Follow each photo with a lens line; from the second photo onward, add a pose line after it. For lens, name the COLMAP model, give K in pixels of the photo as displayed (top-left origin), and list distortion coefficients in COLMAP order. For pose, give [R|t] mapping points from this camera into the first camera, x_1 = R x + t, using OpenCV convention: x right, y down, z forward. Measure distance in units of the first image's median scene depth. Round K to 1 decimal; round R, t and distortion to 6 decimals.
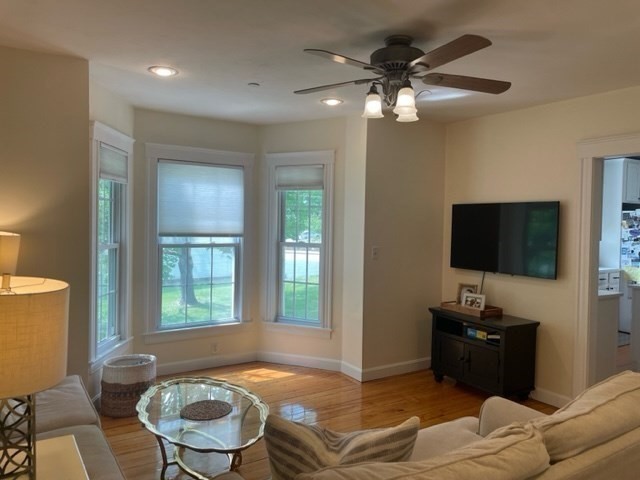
lens RADIAL K [[478.8, 0, 320.0], [0, 478.8, 240.0], [0, 0, 1]] dist [0.000477, 0.000195]
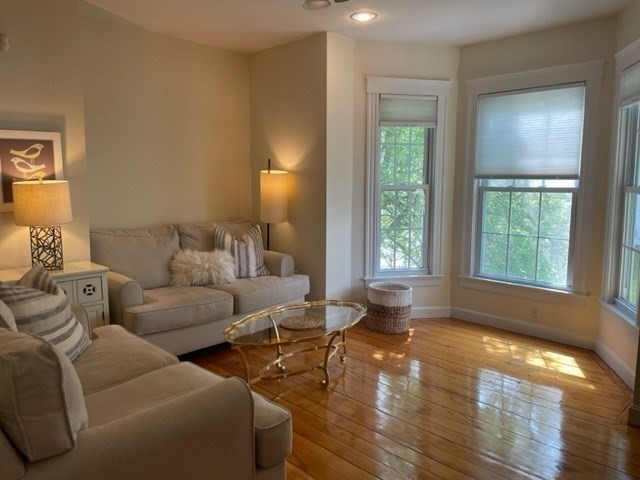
lens RADIAL K [[493.0, 0, 320.0], [0, 493.0, 240.0], [0, 0, 1]] dist [0.003575, -0.000910]
pose [[0.171143, 0.100739, -0.980083, 0.546431], [-0.028756, 0.994846, 0.097235, 0.025960], [0.984827, 0.011542, 0.173158, 0.490603]]
